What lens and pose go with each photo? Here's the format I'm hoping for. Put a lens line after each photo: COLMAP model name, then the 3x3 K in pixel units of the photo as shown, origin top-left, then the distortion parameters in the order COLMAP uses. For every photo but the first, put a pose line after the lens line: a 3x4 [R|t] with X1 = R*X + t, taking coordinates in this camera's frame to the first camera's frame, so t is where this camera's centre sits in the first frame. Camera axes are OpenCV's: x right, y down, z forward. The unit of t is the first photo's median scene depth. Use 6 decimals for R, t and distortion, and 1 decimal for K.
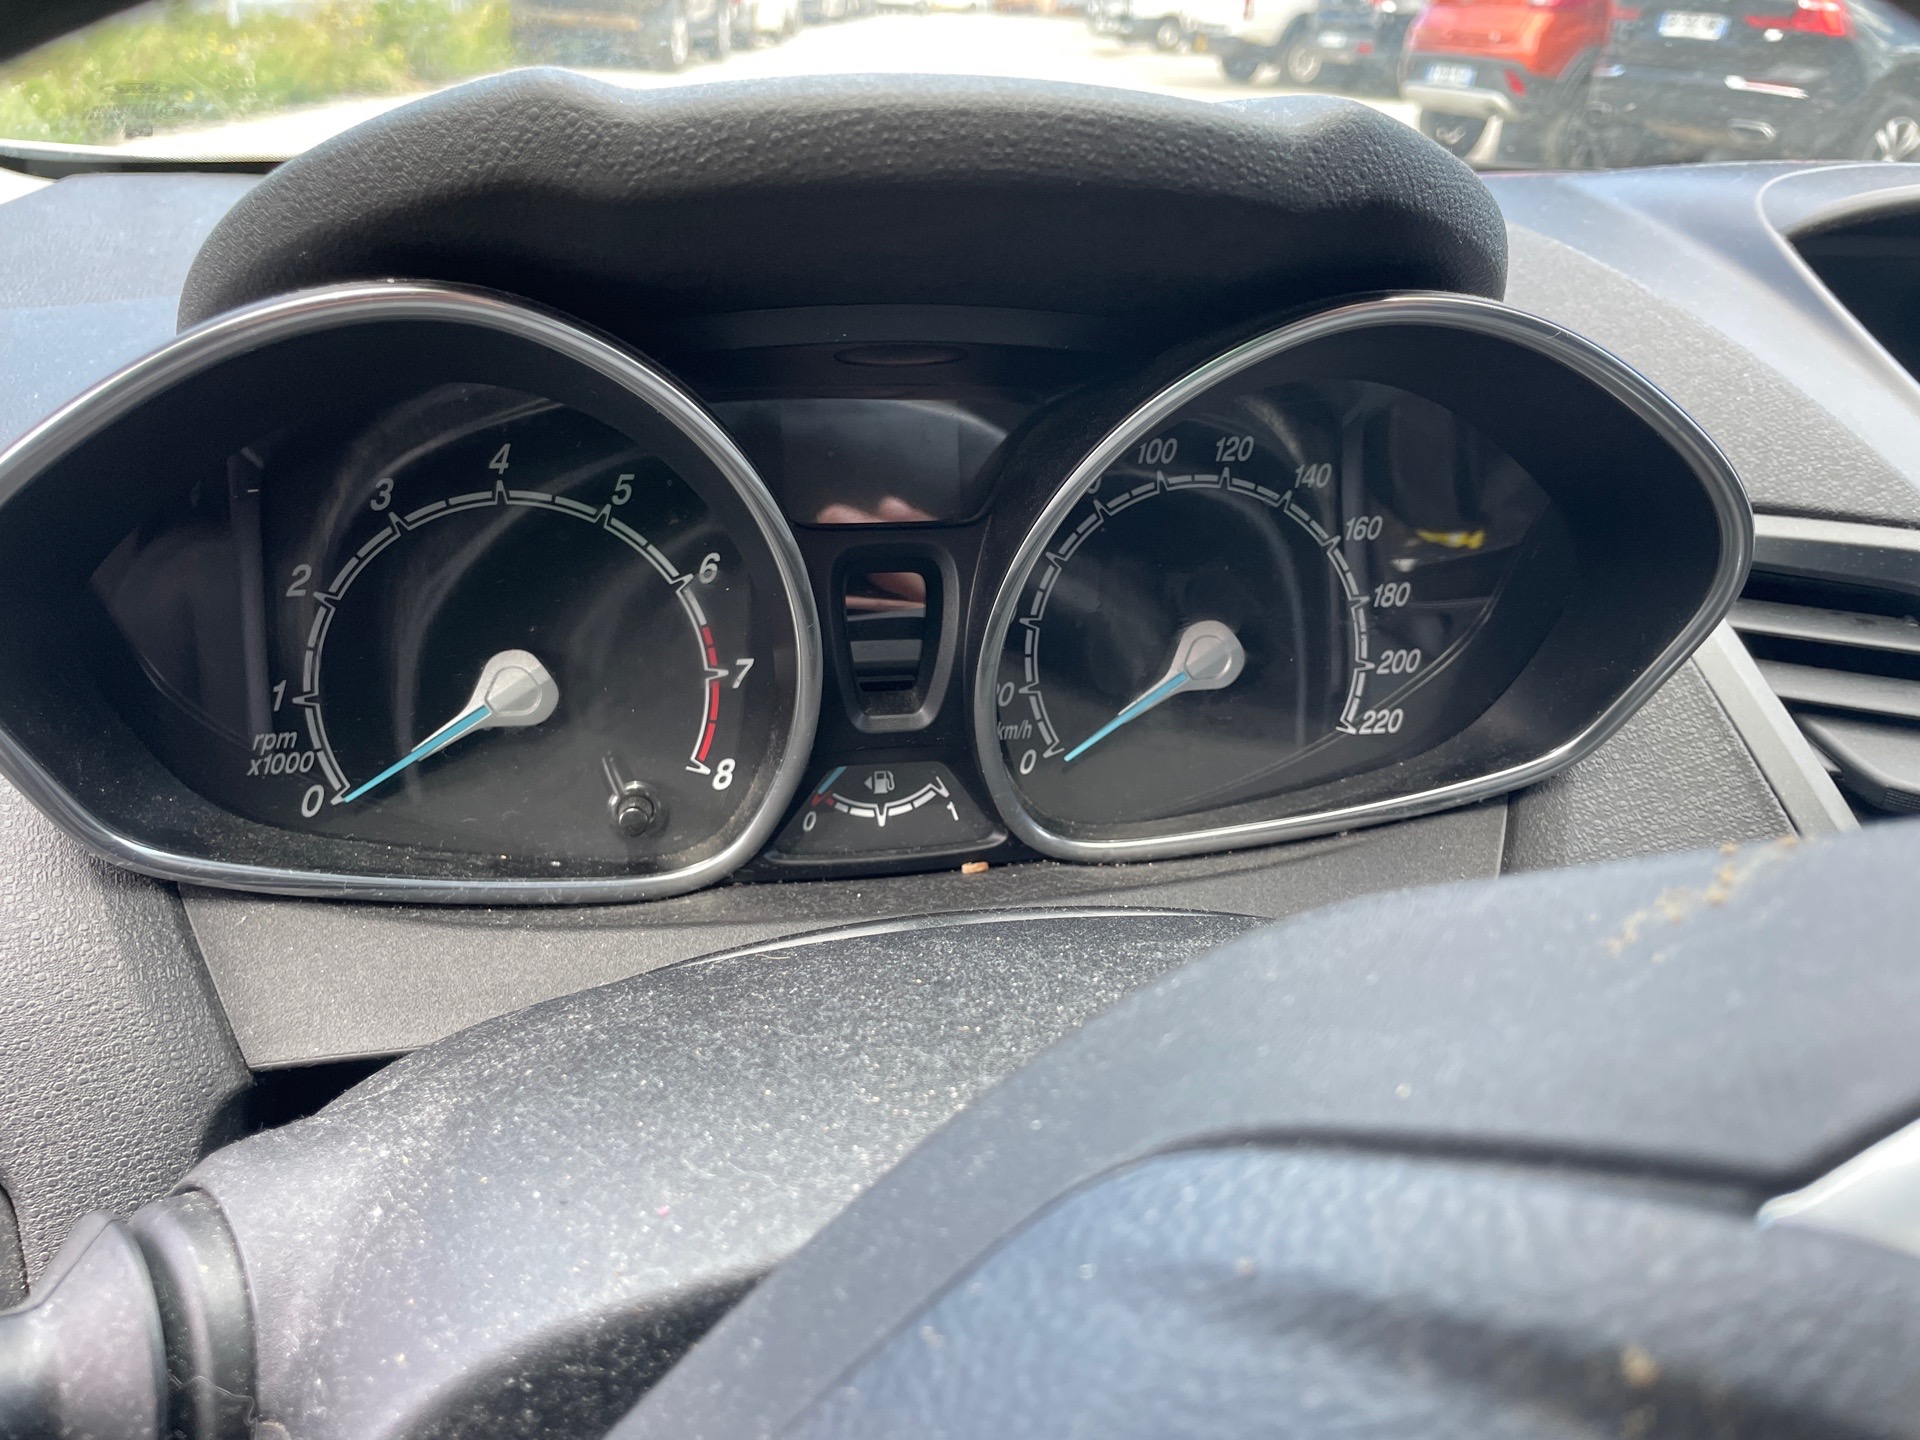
lens RADIAL K [[1453.1, 0, 965.6], [0, 1453.1, 720.9], [0, 0, 1]] dist [0.083329, -0.109045]
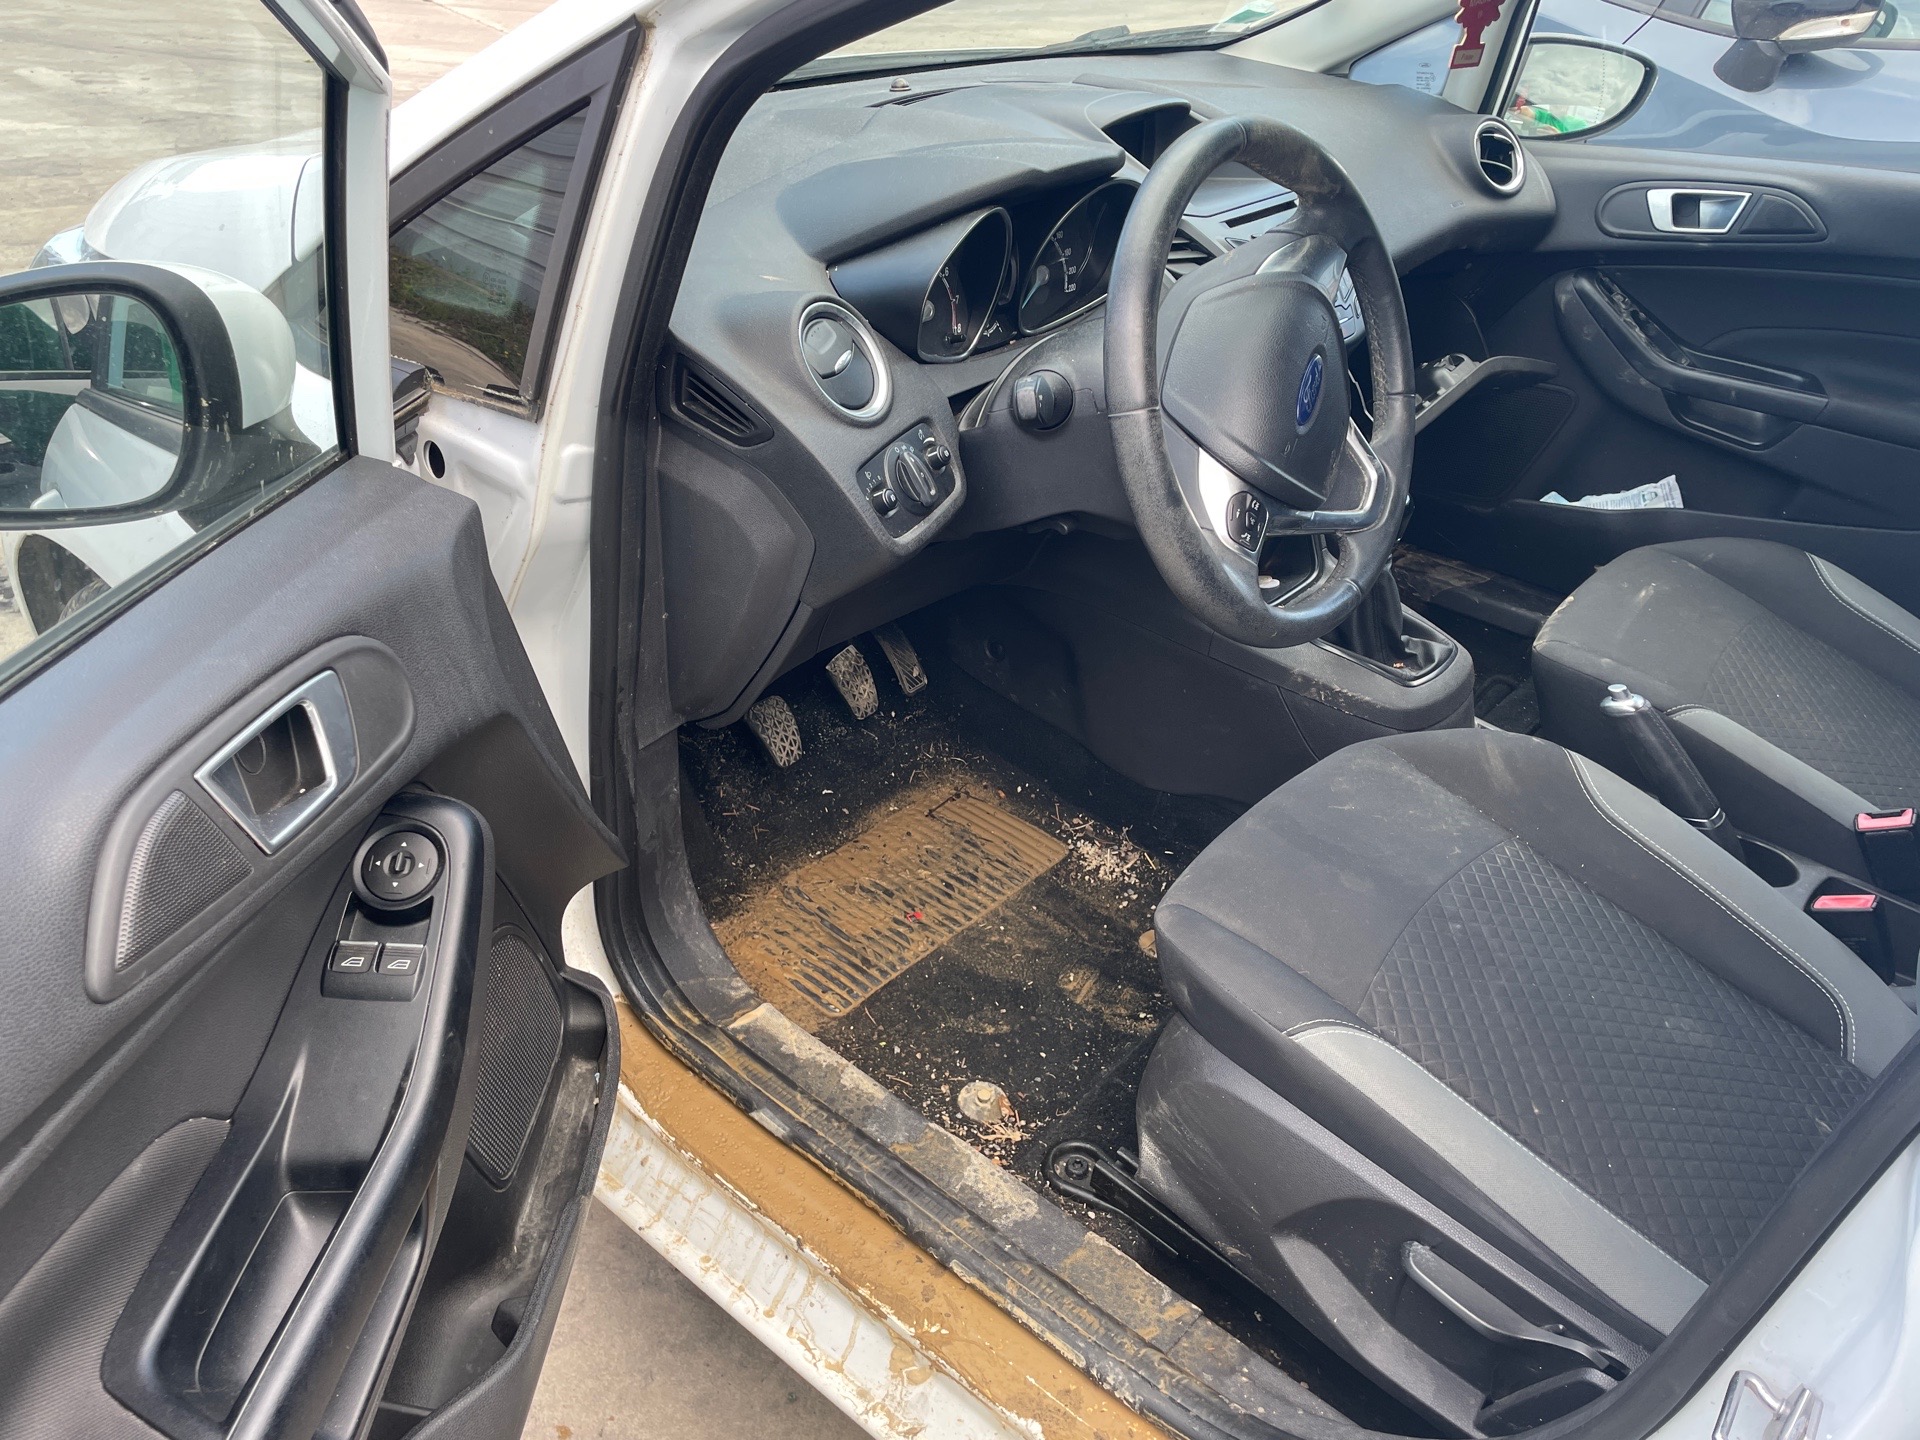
lens RADIAL K [[1463.8, 0, 958.7], [0, 1463.8, 698.3], [0, 0, 1]] dist [0.090589, -0.128603]
pose [[0.782855, -0.321136, 0.532925, -2.380020], [0.242065, 0.946230, 0.214602, 0.120096], [-0.573186, -0.039000, 0.818497, -2.028153]]
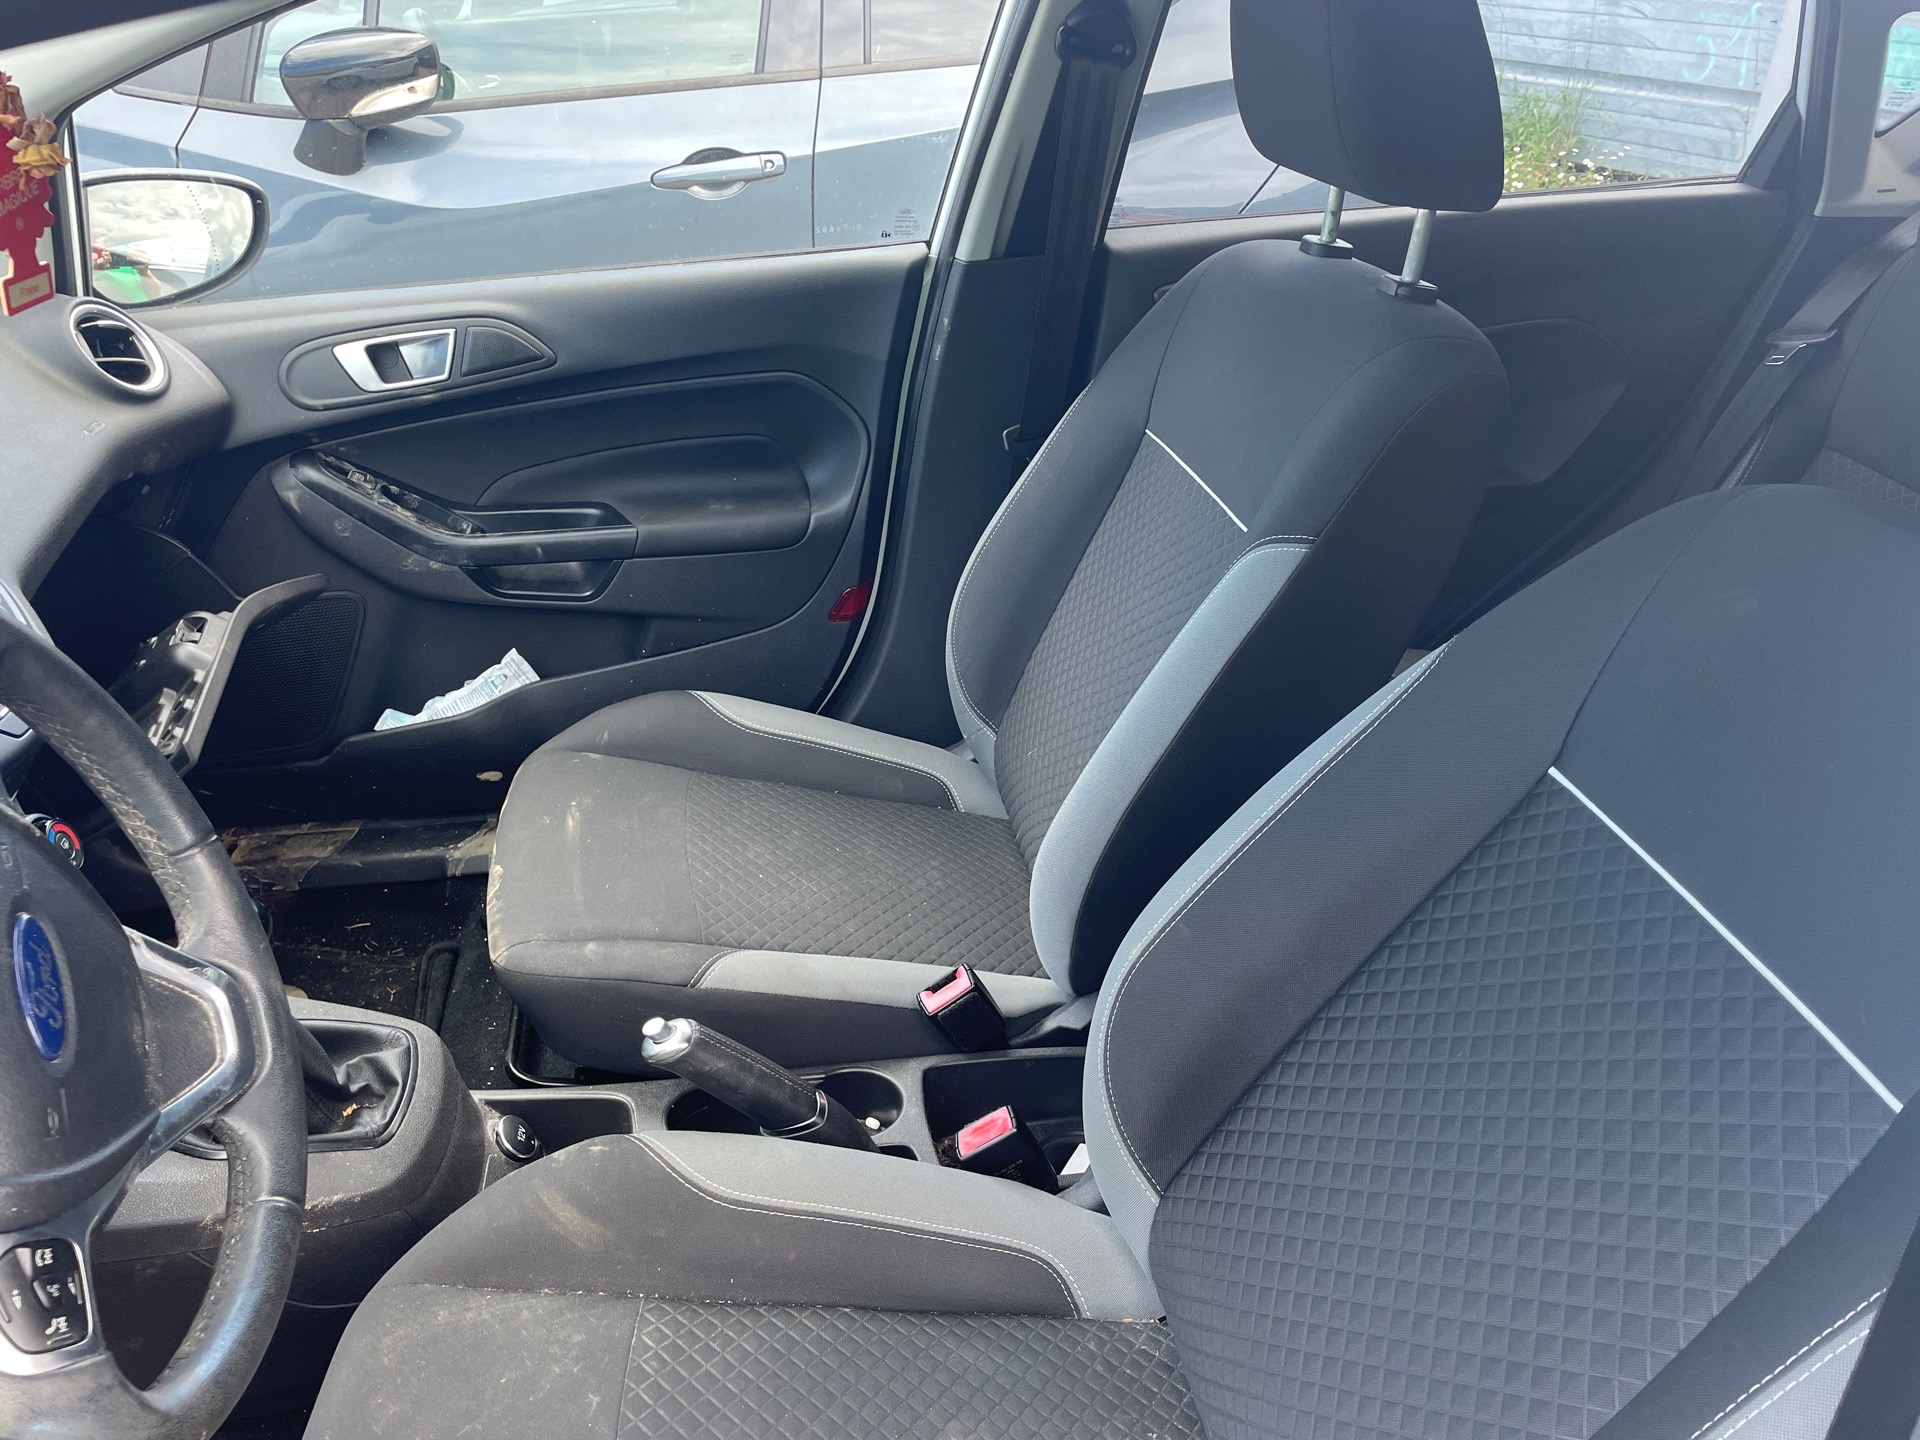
lens RADIAL K [[1455.1, 0, 970.8], [0, 1455.1, 708.4], [0, 0, 1]] dist [0.091623, -0.121960]
pose [[0.022992, -0.501720, 0.864724, -1.134666], [0.395008, 0.799133, 0.453161, -0.227540], [-0.918390, 0.331154, 0.216557, -1.254224]]
